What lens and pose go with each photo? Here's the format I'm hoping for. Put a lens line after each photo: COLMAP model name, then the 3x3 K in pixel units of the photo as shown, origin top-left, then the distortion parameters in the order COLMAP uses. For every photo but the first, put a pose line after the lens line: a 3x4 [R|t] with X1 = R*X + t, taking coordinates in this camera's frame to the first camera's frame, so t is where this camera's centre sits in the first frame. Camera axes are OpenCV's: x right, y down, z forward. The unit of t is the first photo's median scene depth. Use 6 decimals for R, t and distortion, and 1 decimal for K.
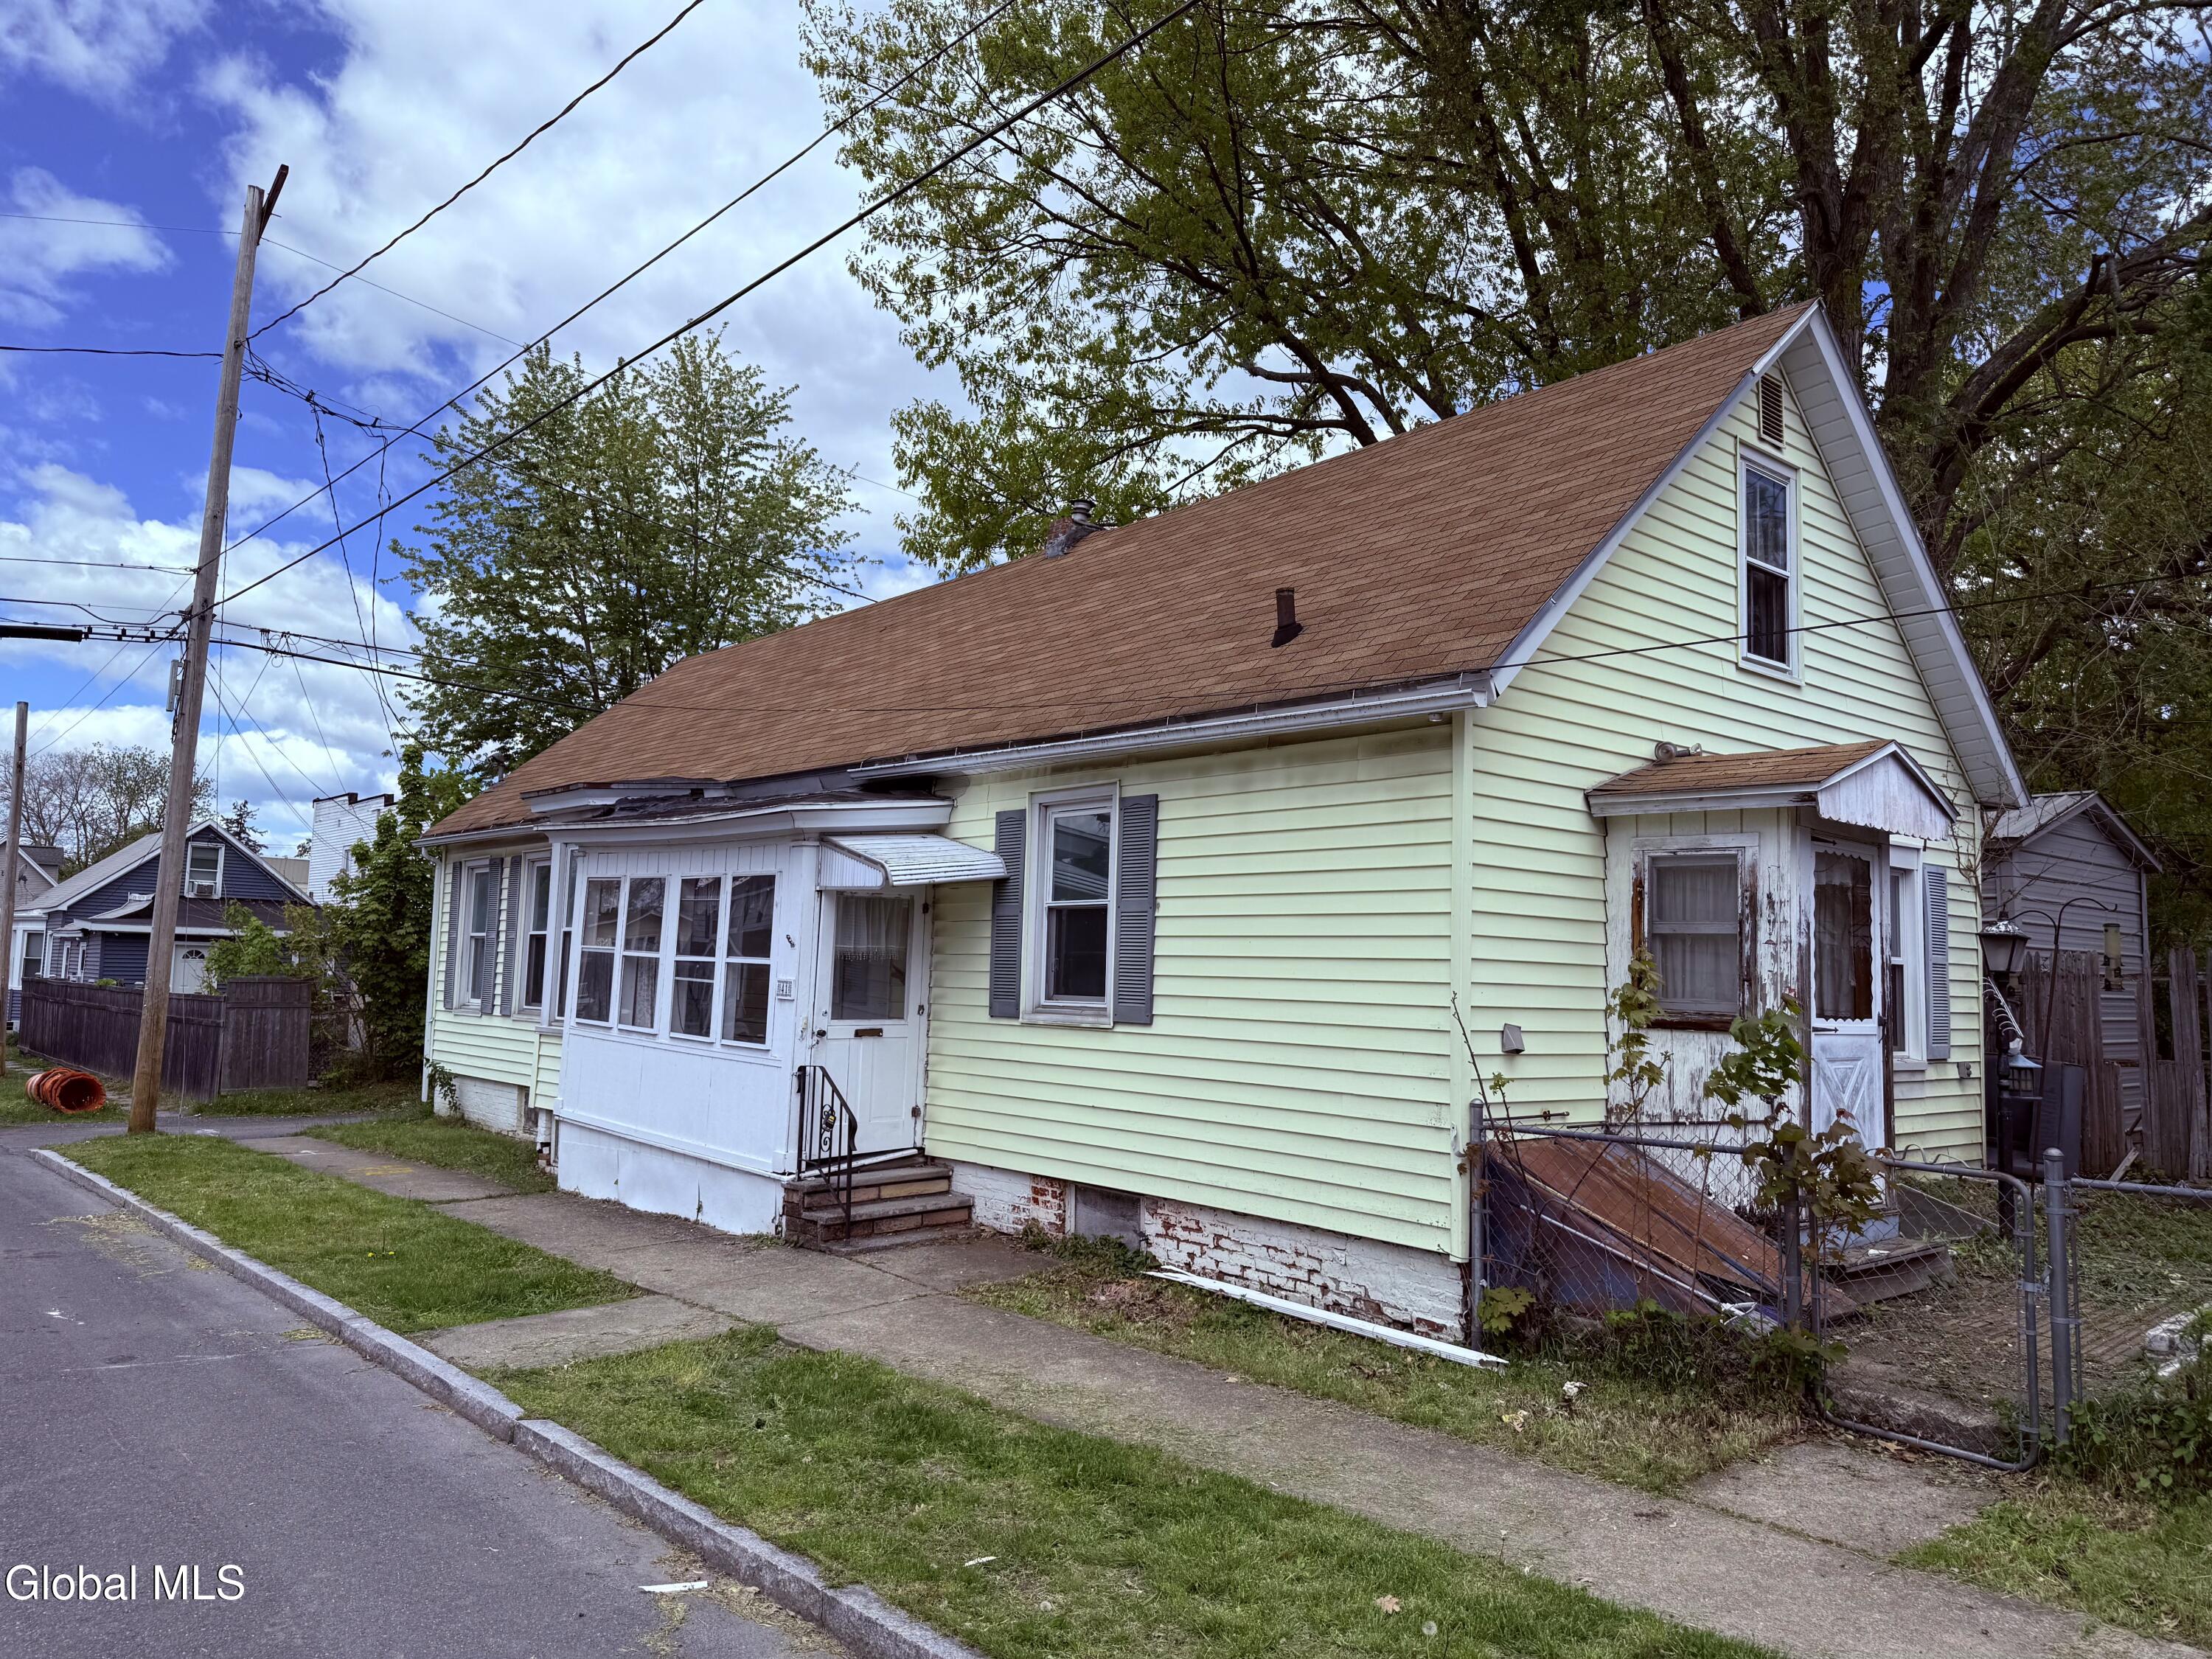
lens RADIAL K [[1539.4, 0, 1108.6], [0, 1539.4, 818.4], [0, 0, 1]] dist [0.082577, -0.004192]
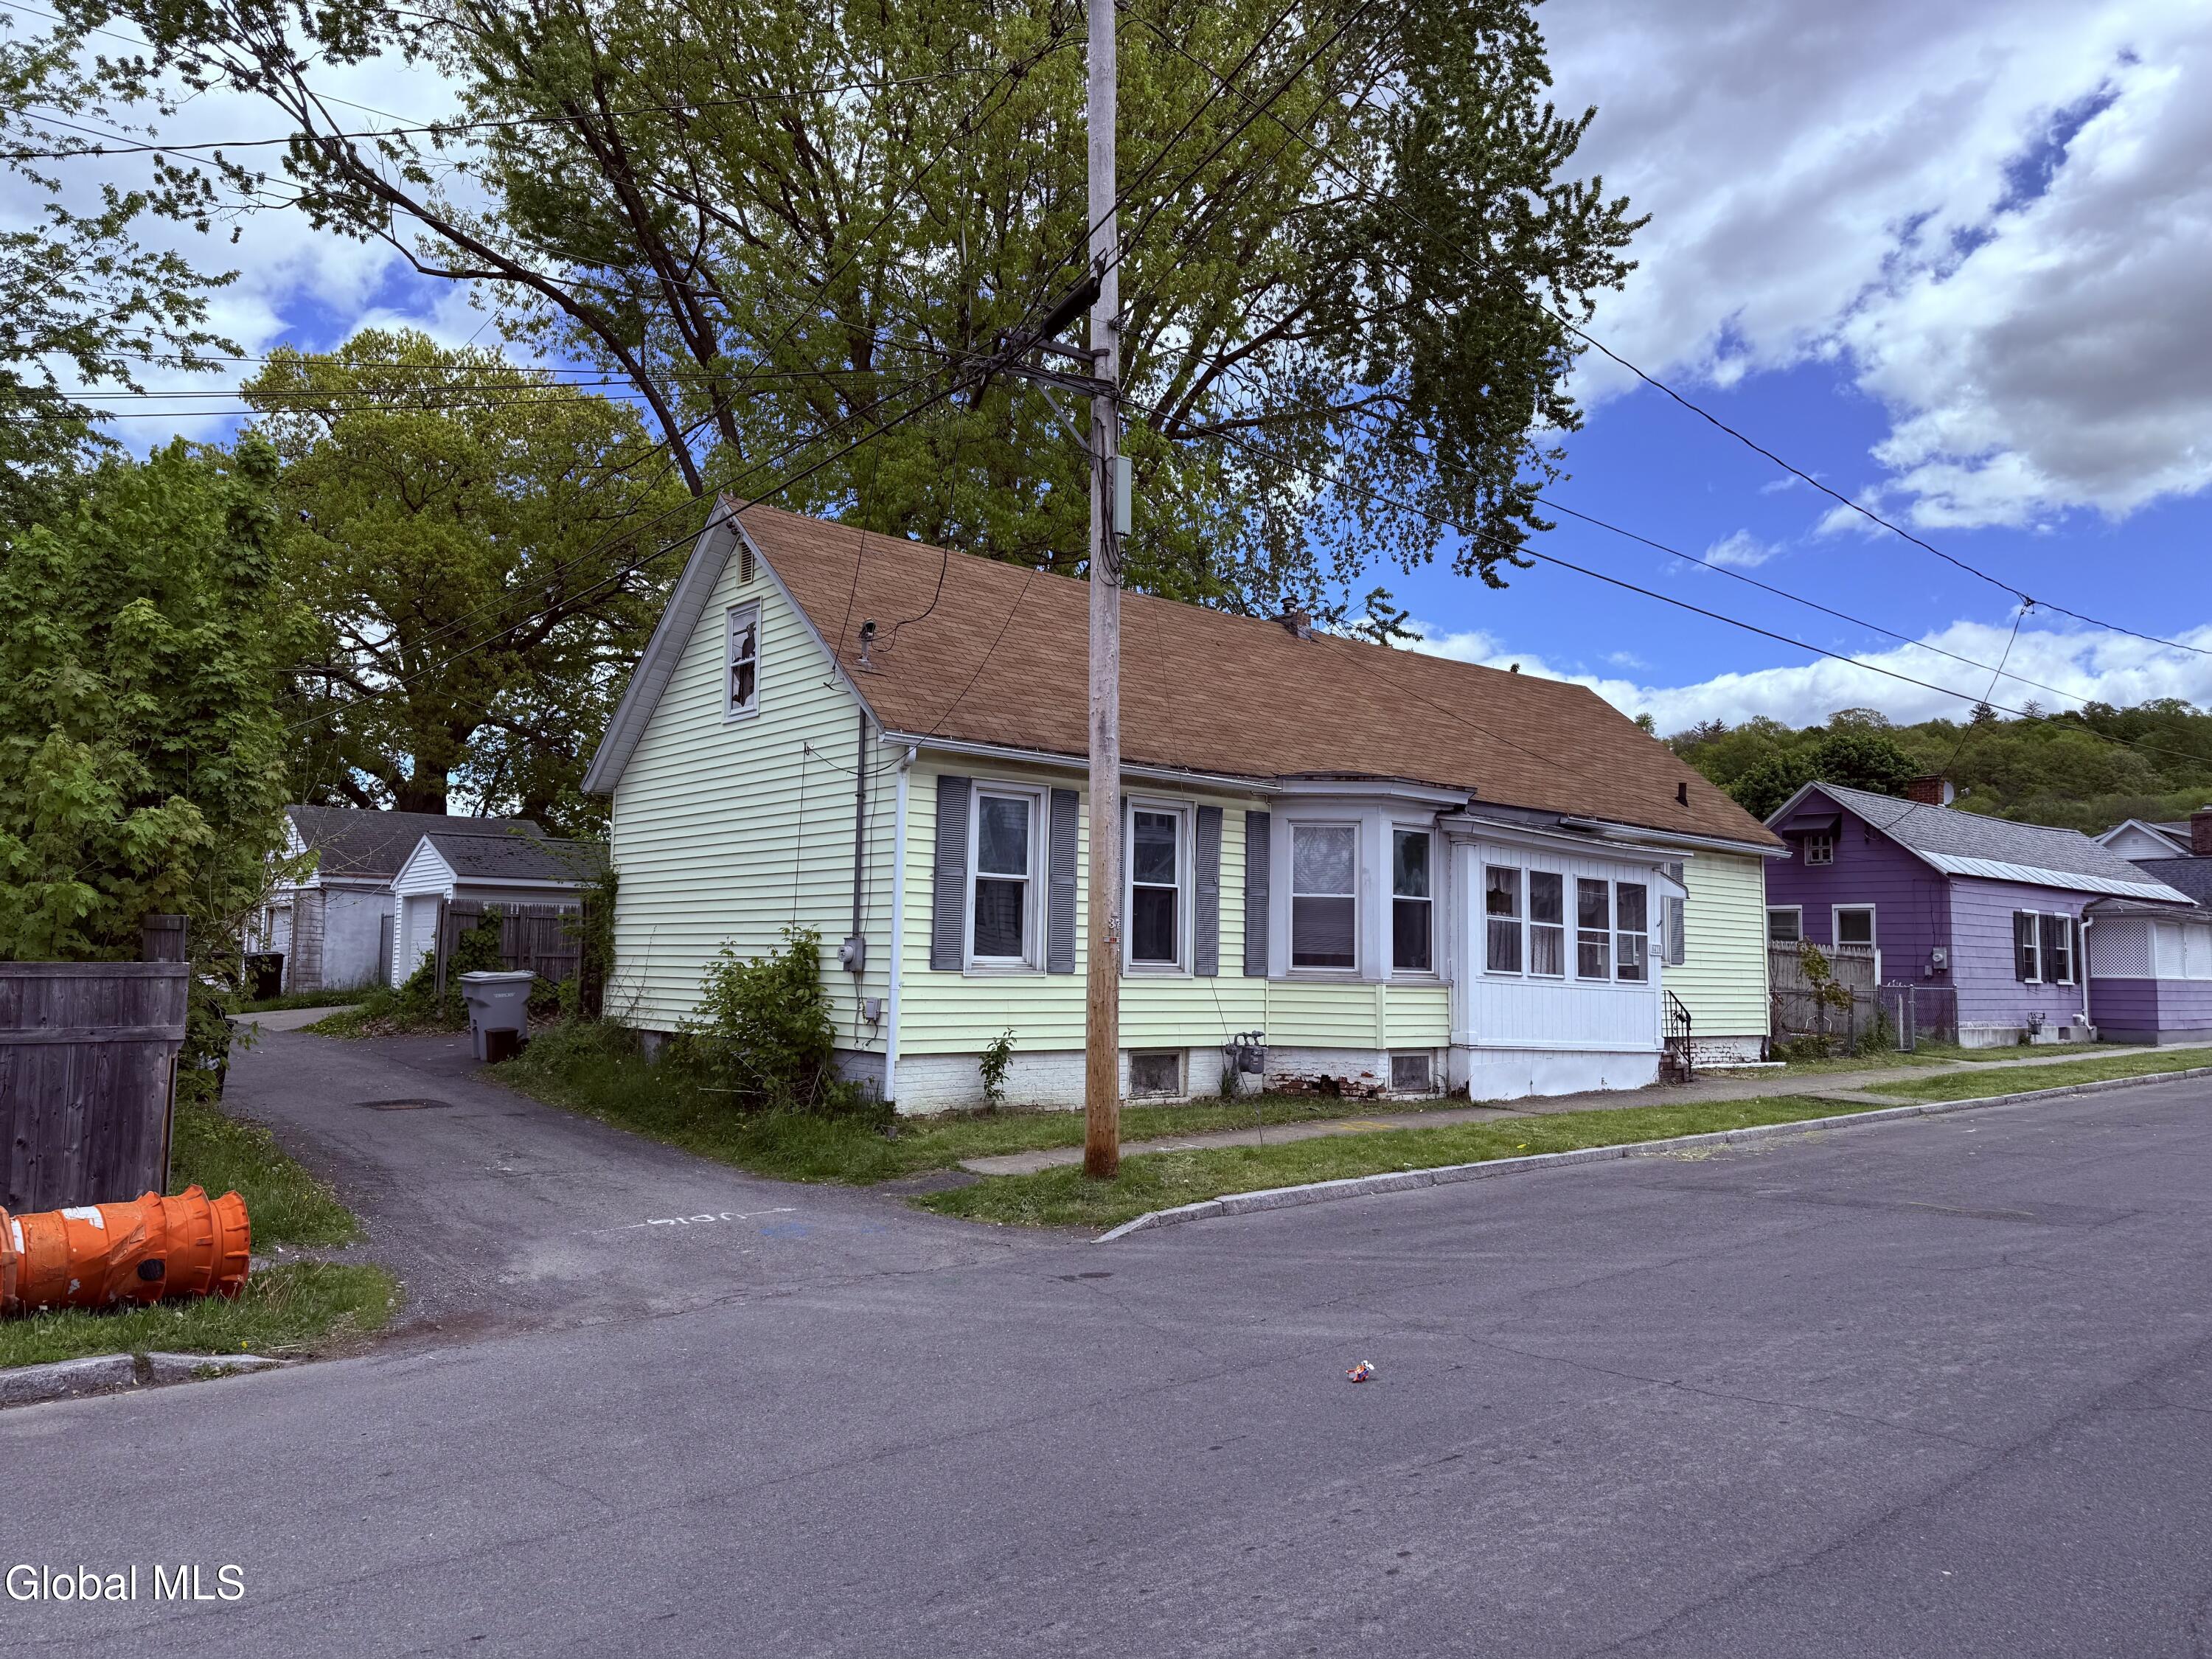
lens RADIAL K [[1539.4, 0, 1095.6], [0, 1539.4, 838.1], [0, 0, 1]] dist [0.082577, -0.004192]
pose [[0.019779, 0.057786, 0.998133, -2.092976], [-0.117992, 0.991487, -0.055063, 0.162040], [-0.992818, -0.116683, 0.026429, 1.651702]]
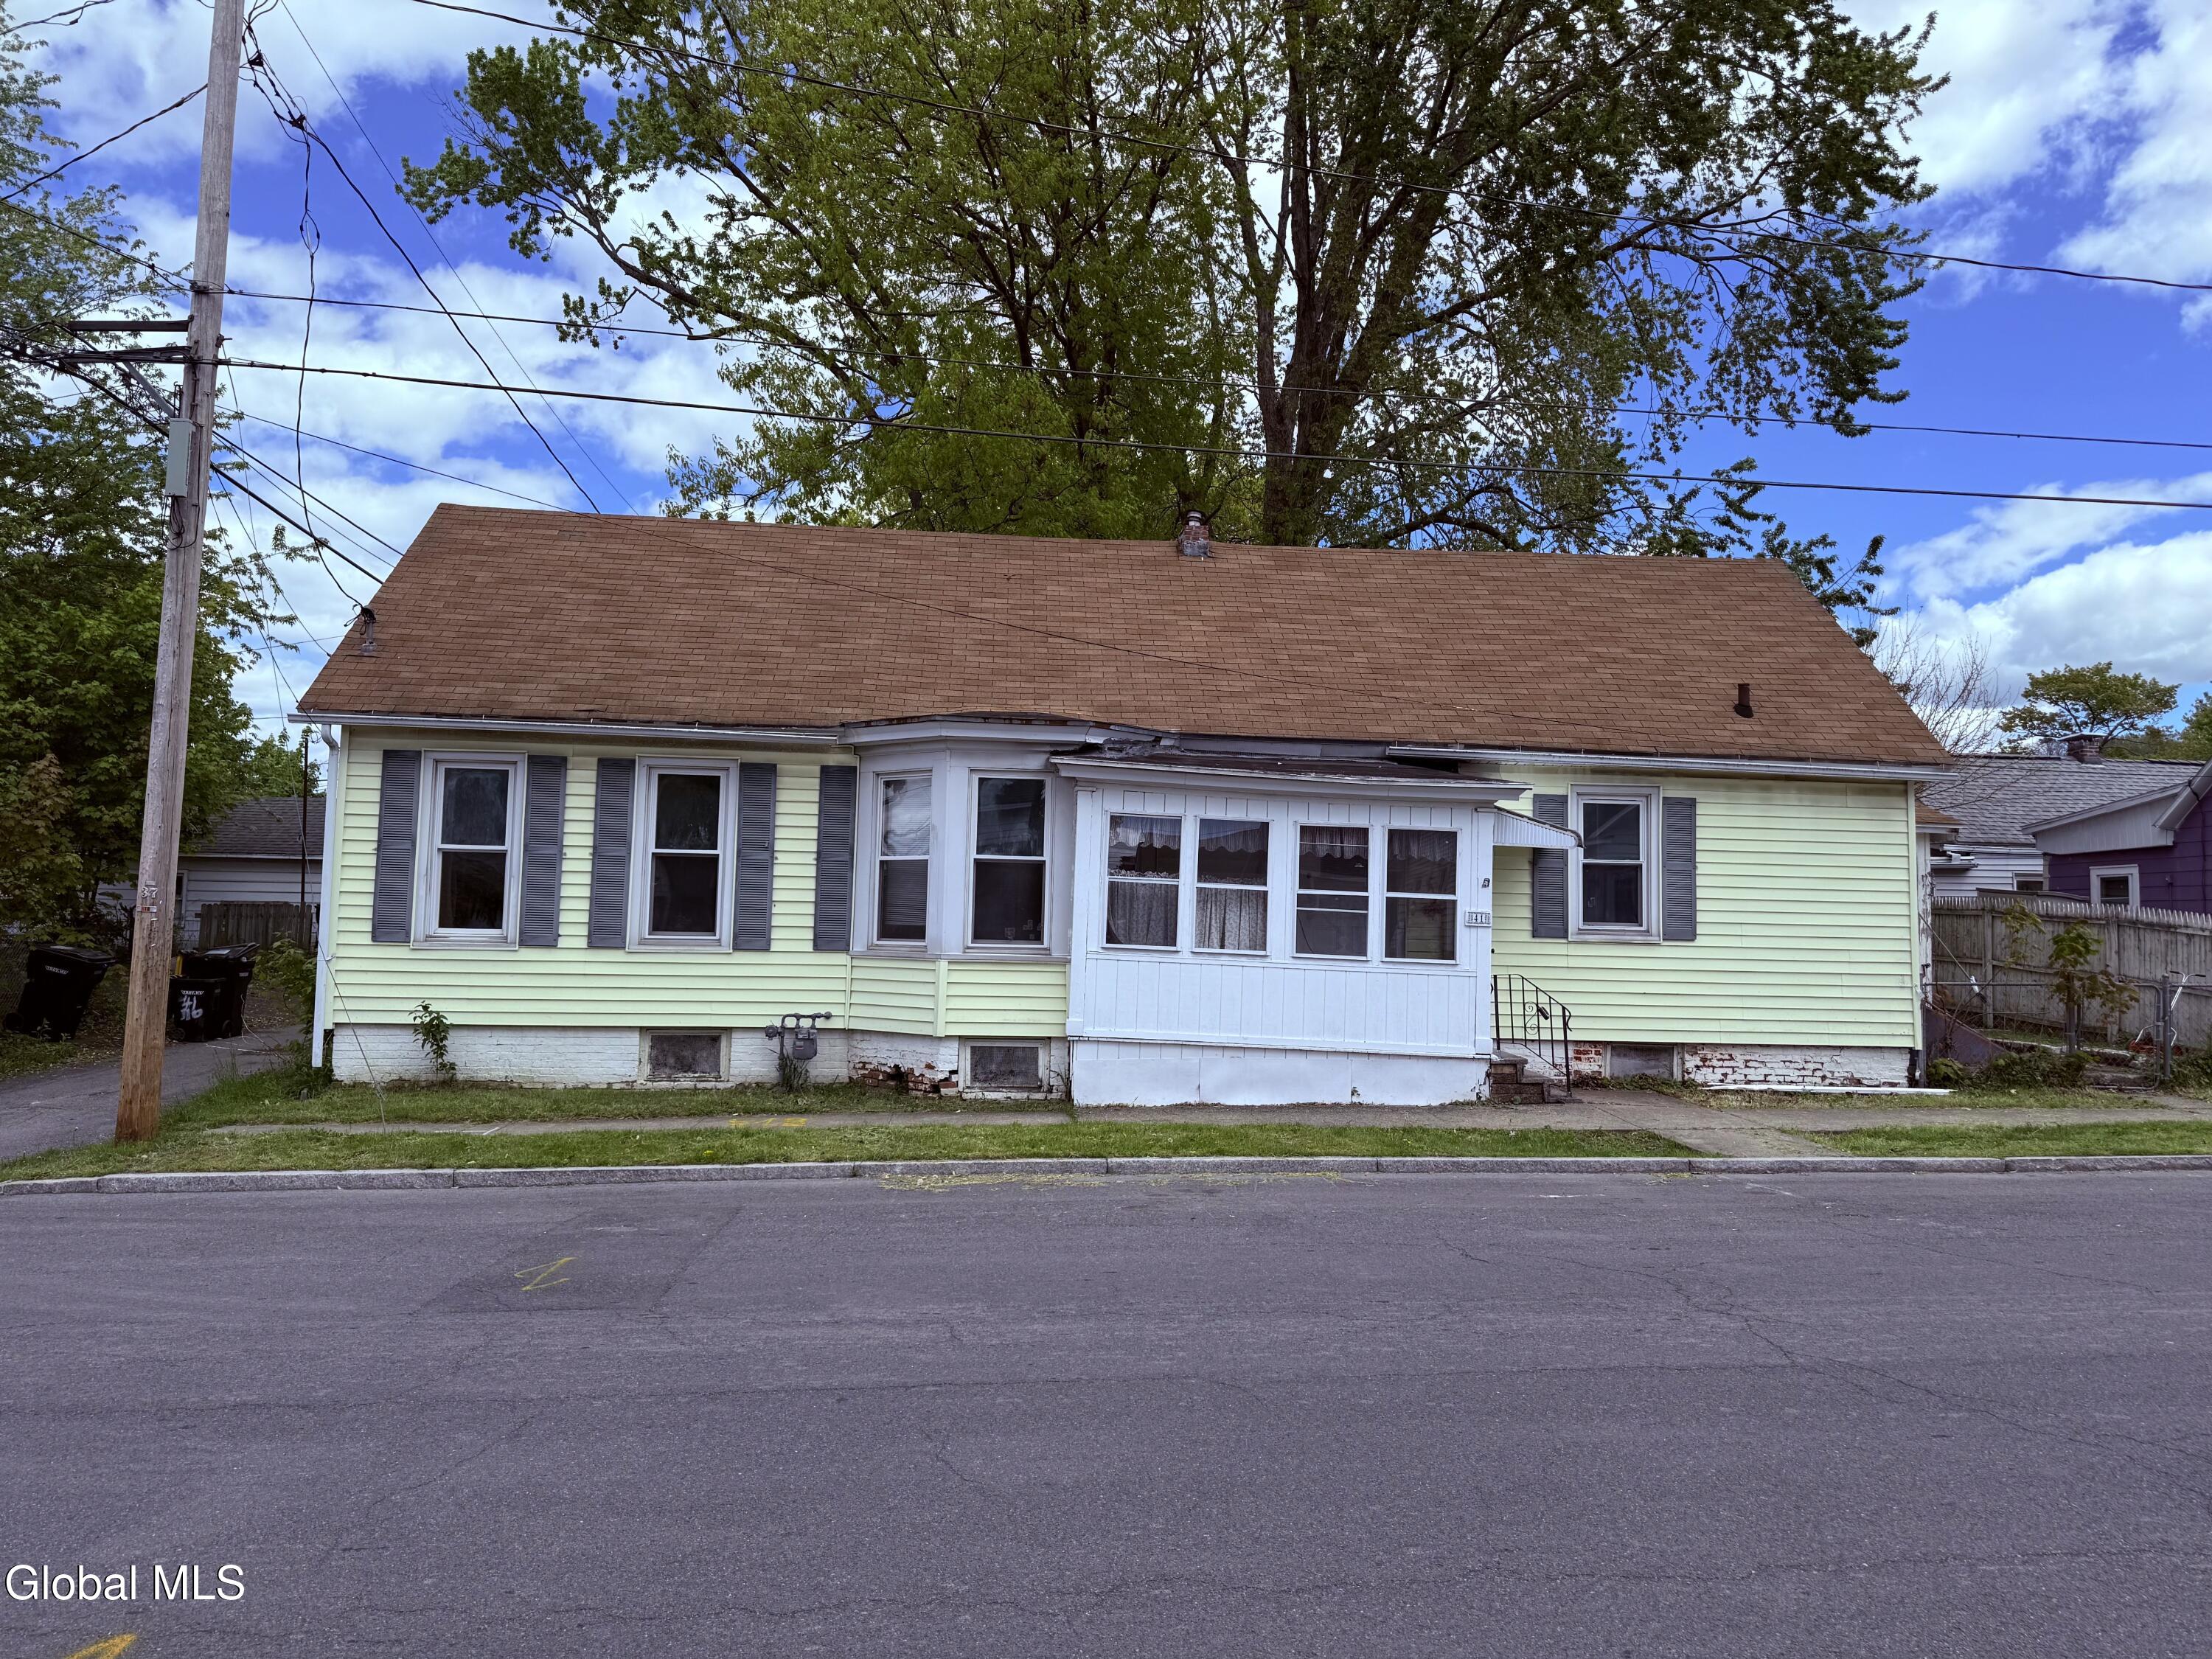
lens RADIAL K [[1539.4, 0, 1108.9], [0, 1539.4, 850.4], [0, 0, 1]] dist [0.082577, -0.004192]
pose [[0.578030, 0.034426, 0.815289, -1.510901], [-0.087264, 0.995988, 0.019813, 0.054839], [-0.811336, -0.082598, 0.578715, 0.502201]]
